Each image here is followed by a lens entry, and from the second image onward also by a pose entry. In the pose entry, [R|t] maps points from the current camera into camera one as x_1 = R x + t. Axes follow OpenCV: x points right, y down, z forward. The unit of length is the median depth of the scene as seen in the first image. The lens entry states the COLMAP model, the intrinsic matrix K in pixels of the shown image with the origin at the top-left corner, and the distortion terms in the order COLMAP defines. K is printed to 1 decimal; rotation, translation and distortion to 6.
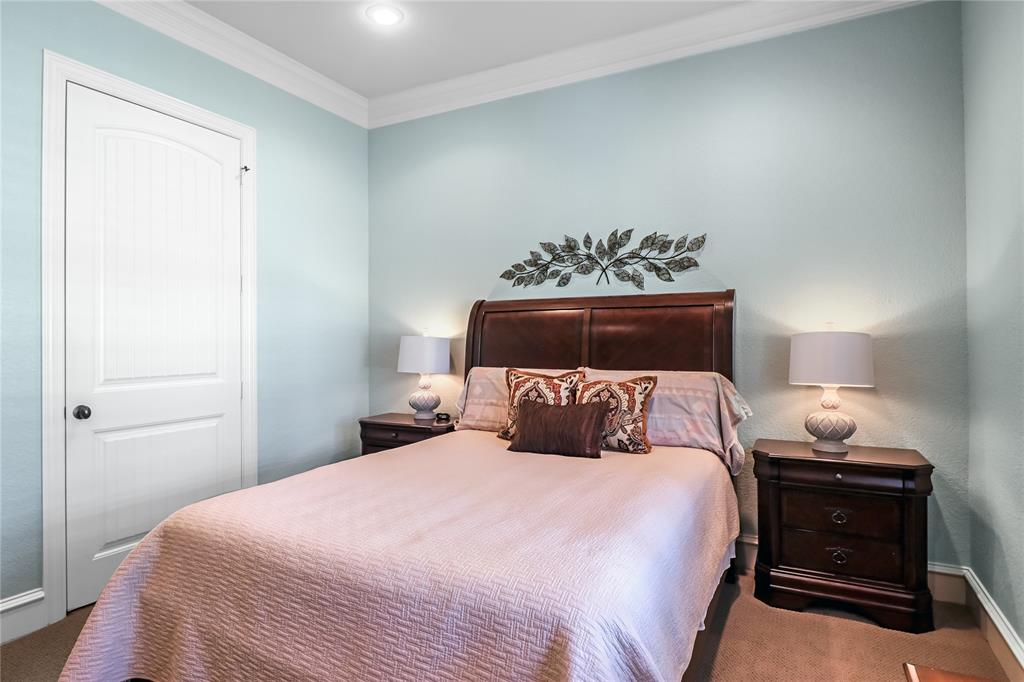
lens RADIAL K [[563.3, 0, 512.0], [0, 563.3, 341.0], [0, 0, 1]] dist [-0.000948, -0.000454]
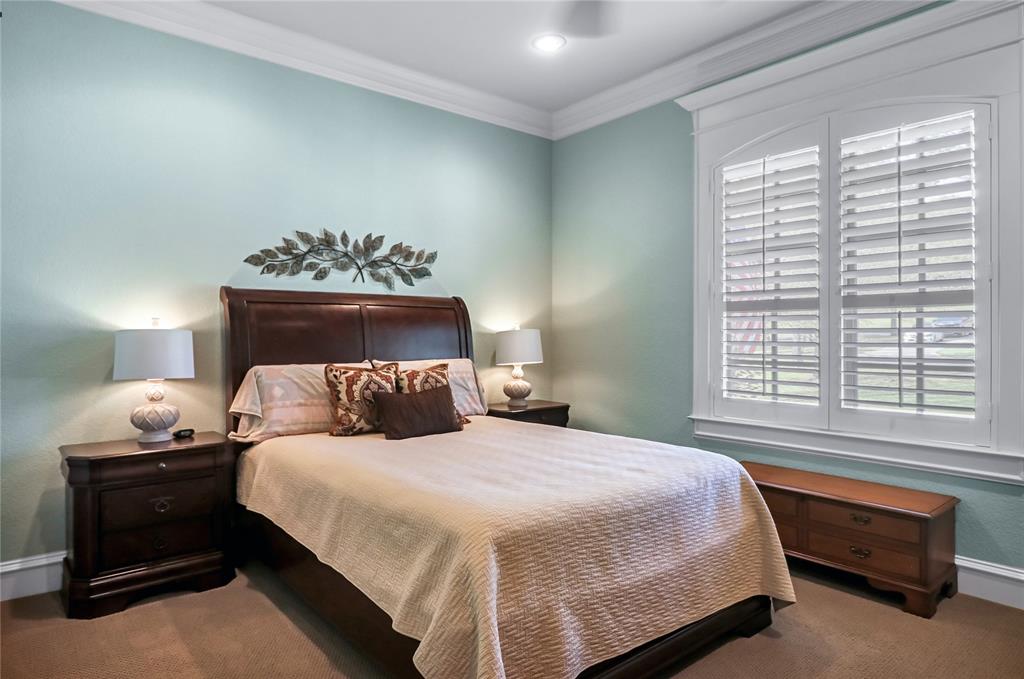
lens RADIAL K [[586.9, 0, 498.6], [0, 586.9, 331.3], [0, 0, 1]] dist [-0.000276, -0.004467]
pose [[0.402477, 0.008389, 0.915392, -0.757897], [0.003749, 0.999935, -0.010812, 0.004957], [-0.915423, 0.007783, 0.402419, 0.318688]]
